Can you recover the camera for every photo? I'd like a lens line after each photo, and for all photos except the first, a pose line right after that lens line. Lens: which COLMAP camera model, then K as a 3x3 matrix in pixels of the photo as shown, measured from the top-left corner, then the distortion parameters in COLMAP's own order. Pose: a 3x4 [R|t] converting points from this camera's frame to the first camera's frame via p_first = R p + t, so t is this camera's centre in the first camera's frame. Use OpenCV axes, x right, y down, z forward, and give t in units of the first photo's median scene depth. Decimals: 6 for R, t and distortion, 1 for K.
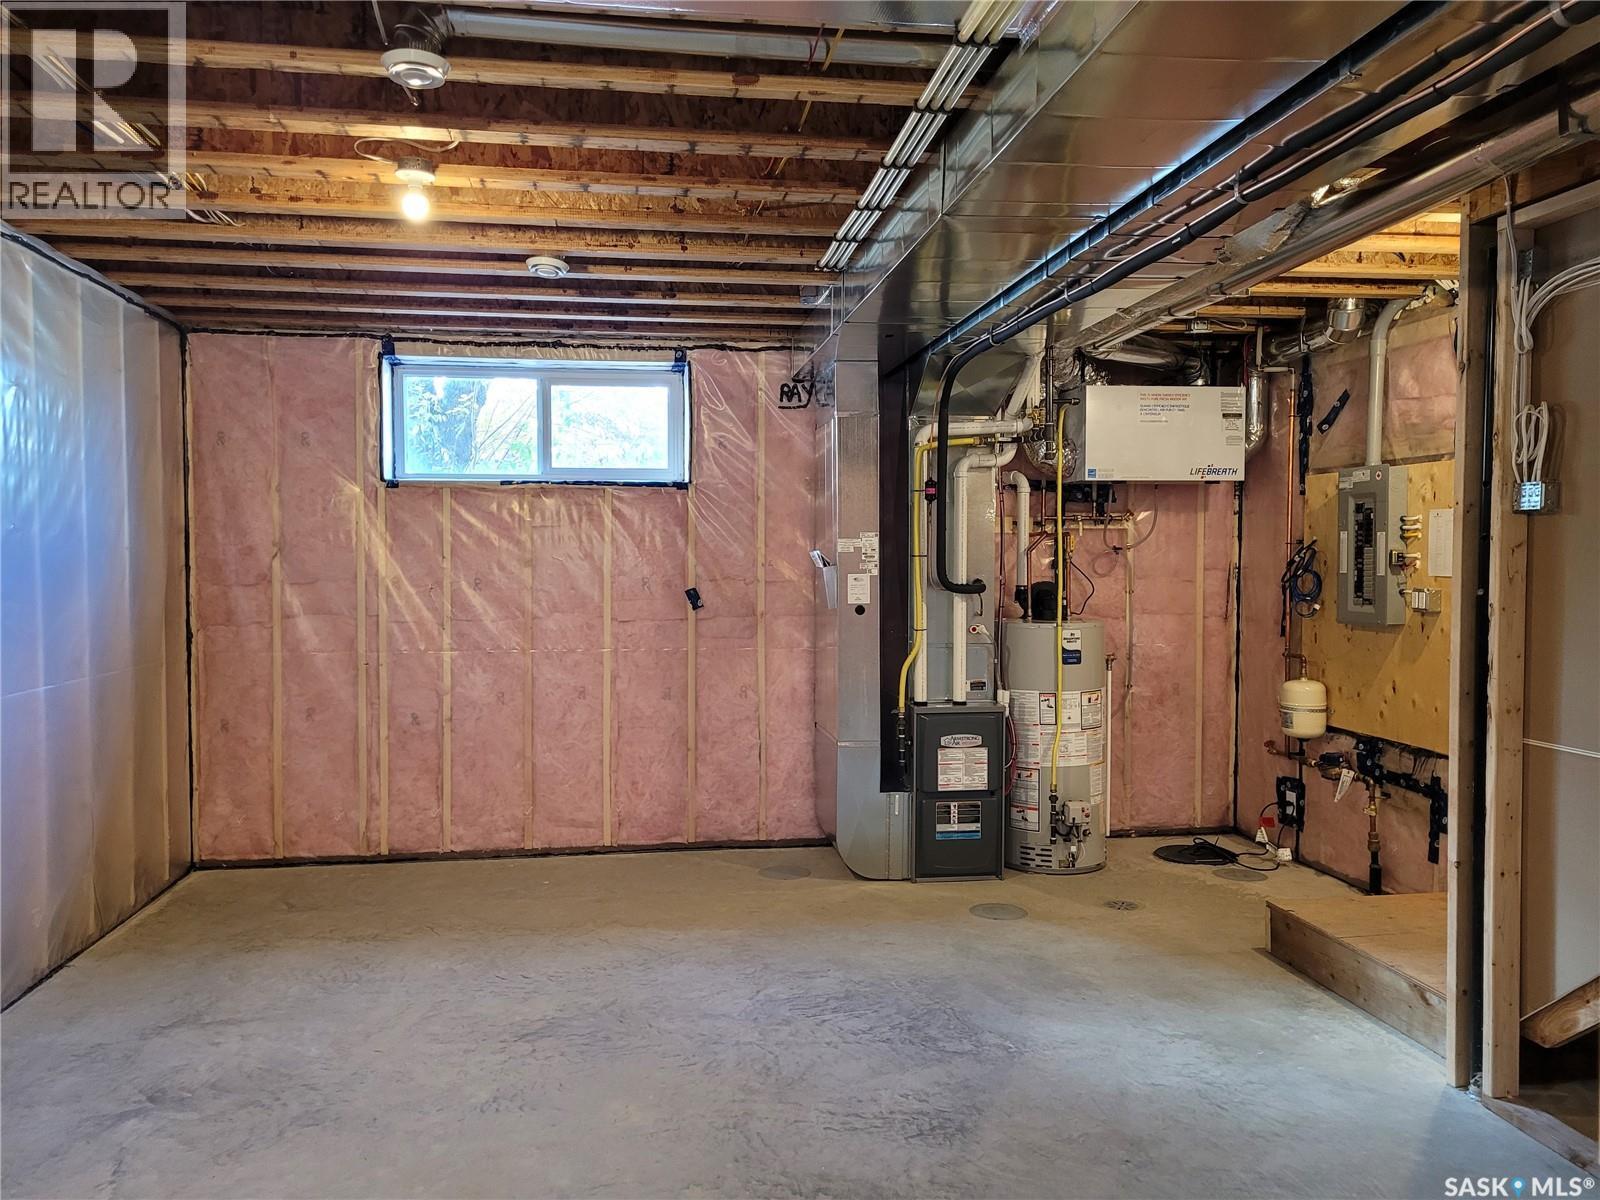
lens RADIAL K [[1189.3, 0, 791.7], [0, 1189.3, 582.3], [0, 0, 1]] dist [0.065308, -0.060569]
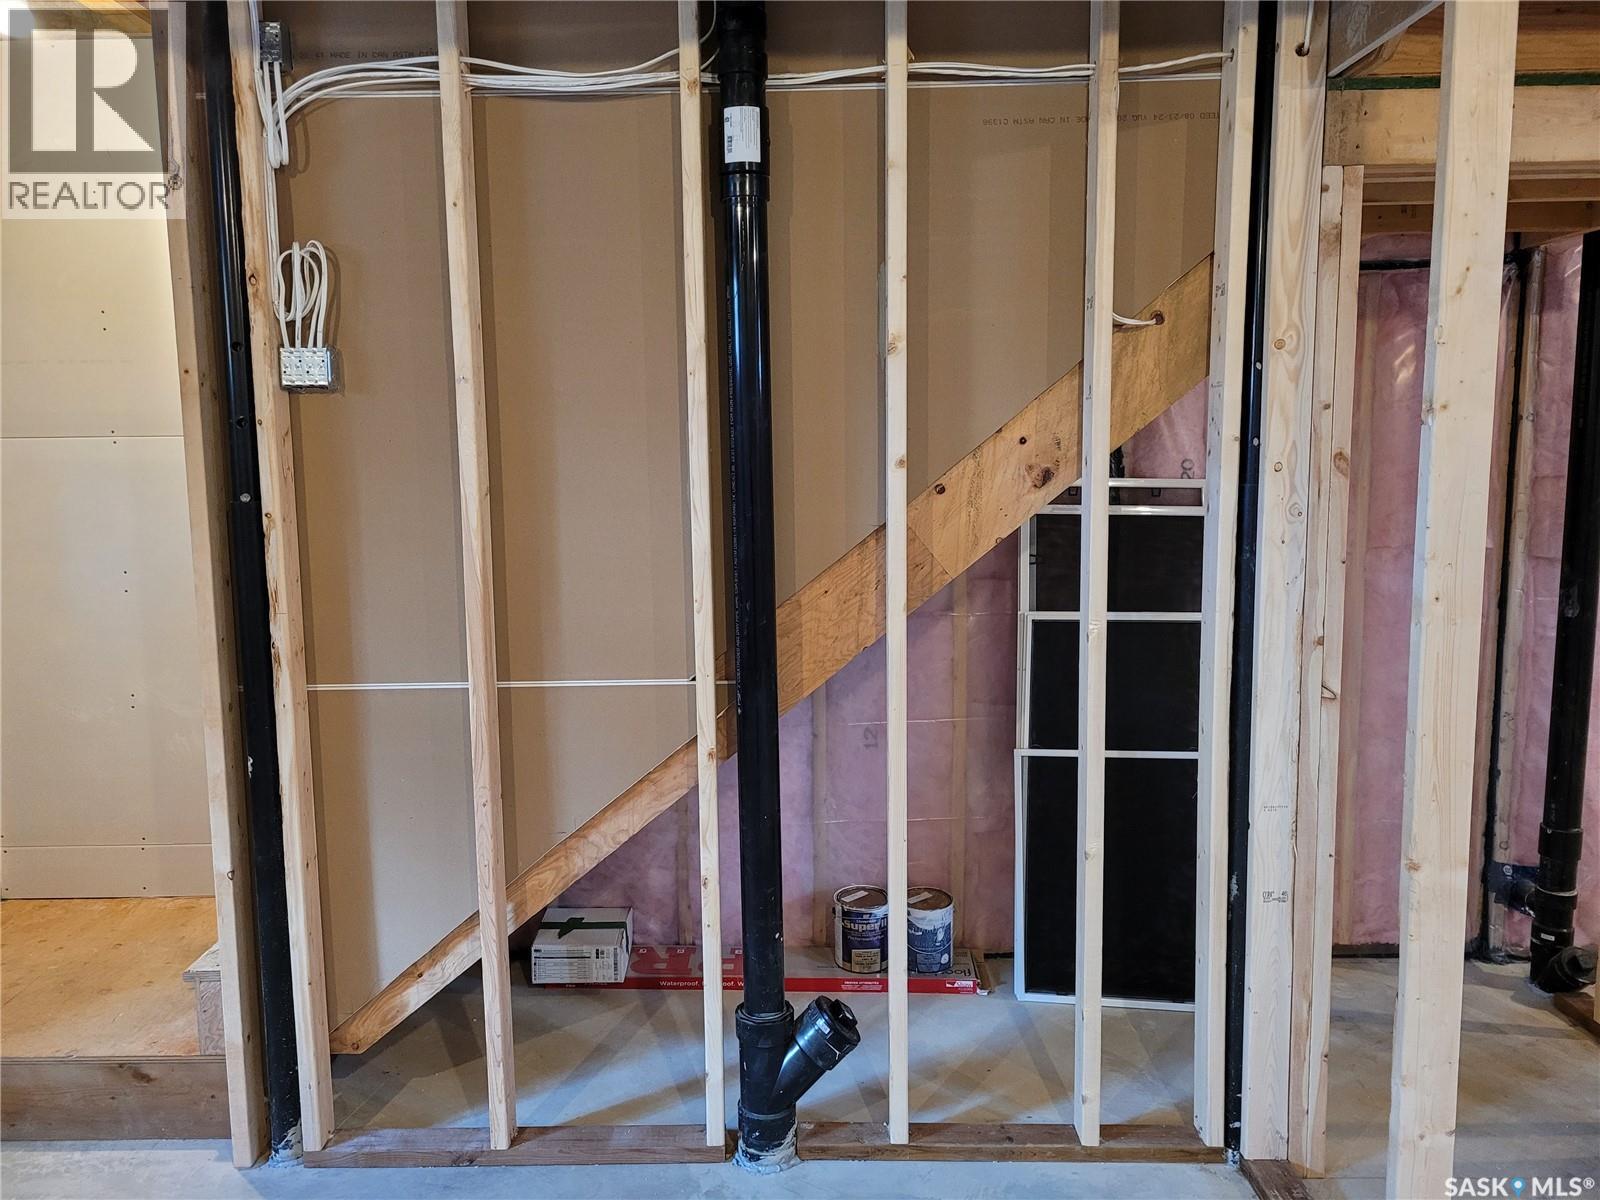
lens RADIAL K [[1189.3, 0, 791.7], [0, 1189.3, 582.3], [0, 0, 1]] dist [0.065308, -0.060569]
pose [[0.161679, -0.116673, 0.979922, -0.088154], [0.032505, 0.993077, 0.112876, -0.012567], [-0.986308, 0.013602, 0.164352, 0.579501]]
